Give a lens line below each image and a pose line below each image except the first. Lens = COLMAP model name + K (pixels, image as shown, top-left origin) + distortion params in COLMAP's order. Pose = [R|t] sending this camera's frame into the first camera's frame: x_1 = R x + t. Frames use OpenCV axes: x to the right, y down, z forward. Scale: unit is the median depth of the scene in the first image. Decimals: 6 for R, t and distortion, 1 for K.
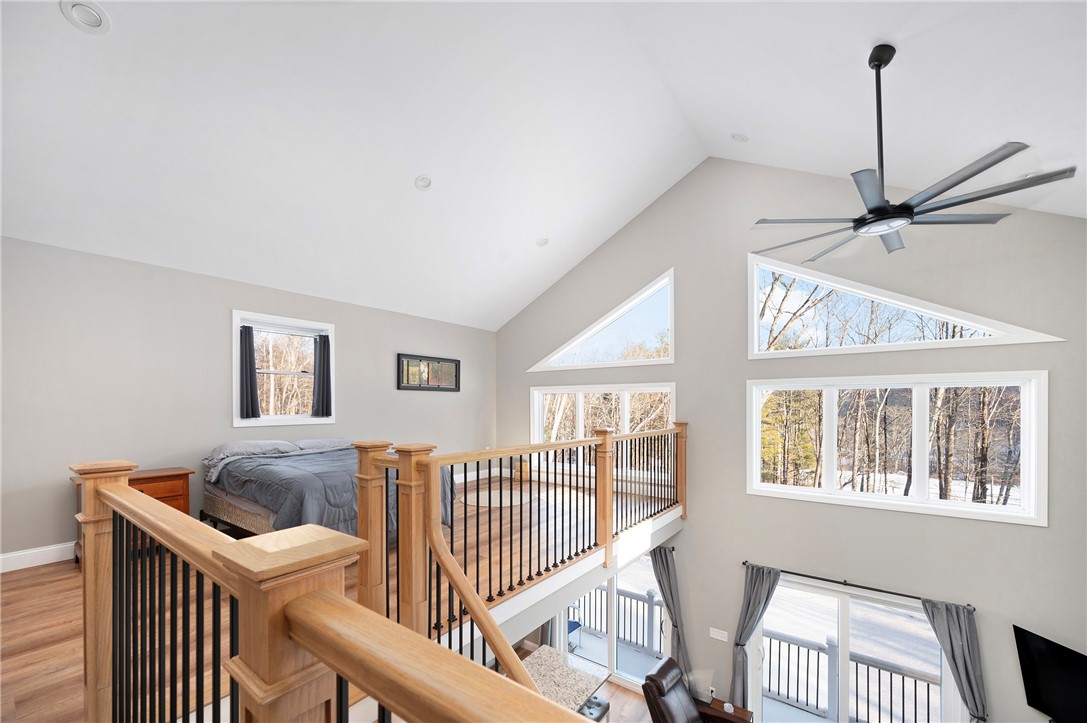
lens RADIAL K [[431.1, 0, 551.2], [0, 431.1, 405.9], [0, 0, 1]] dist [0.000127, 0.000040]
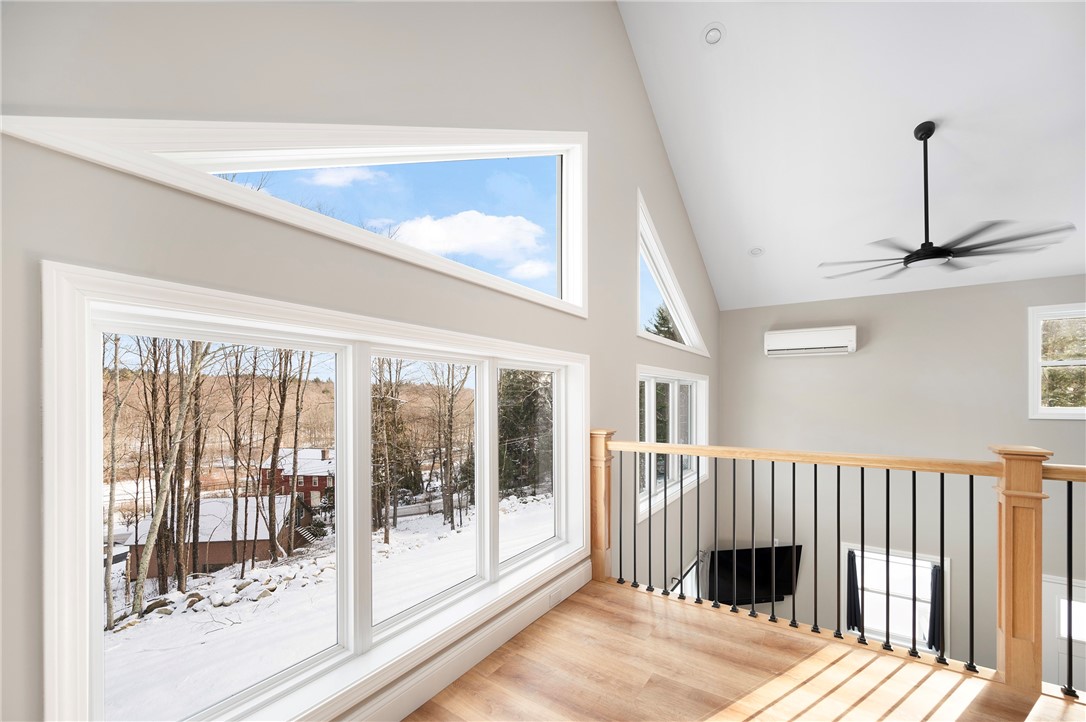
lens RADIAL K [[428.7, 0, 553.2], [0, 428.7, 400.1], [0, 0, 1]] dist [-0.001753, -0.000043]
pose [[-0.040462, -0.002203, 0.999179, -0.240974], [0.004406, 0.999987, 0.002383, -0.002666], [-0.999171, 0.004499, -0.040452, 1.127598]]
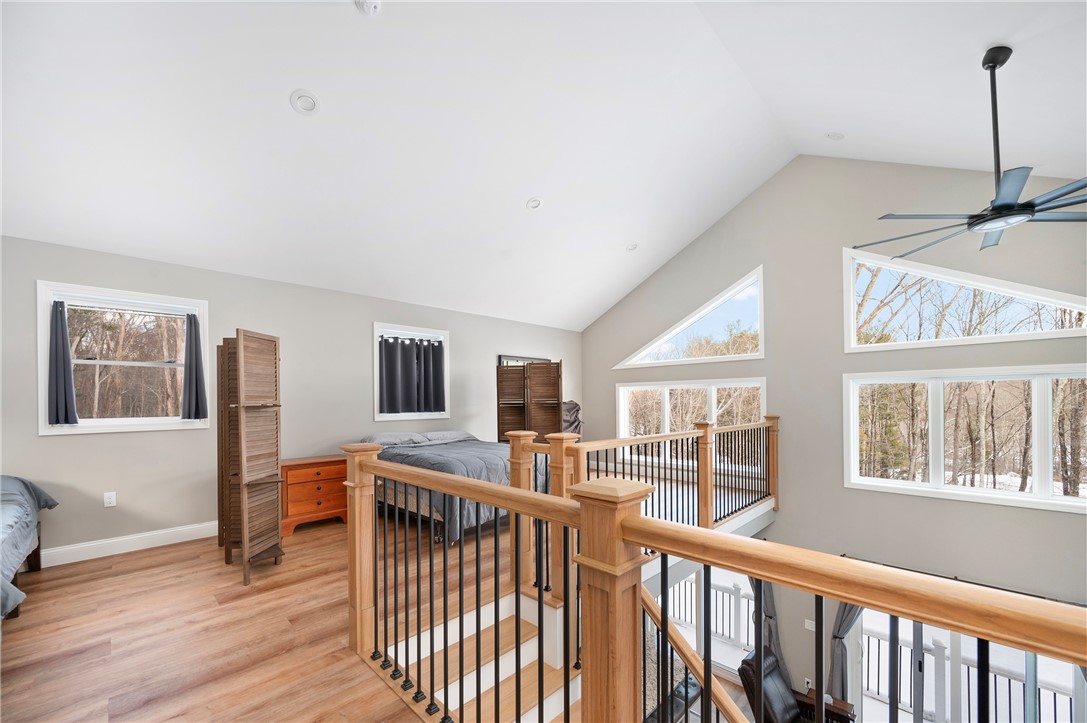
lens RADIAL K [[429.1, 0, 553.8], [0, 429.1, 400.7], [0, 0, 1]] dist [-0.001753, -0.000043]
pose [[0.990590, -0.007736, -0.136644, -0.074788], [0.007293, 0.999966, -0.003745, 0.001181], [0.136669, 0.002713, 0.990613, -0.077432]]
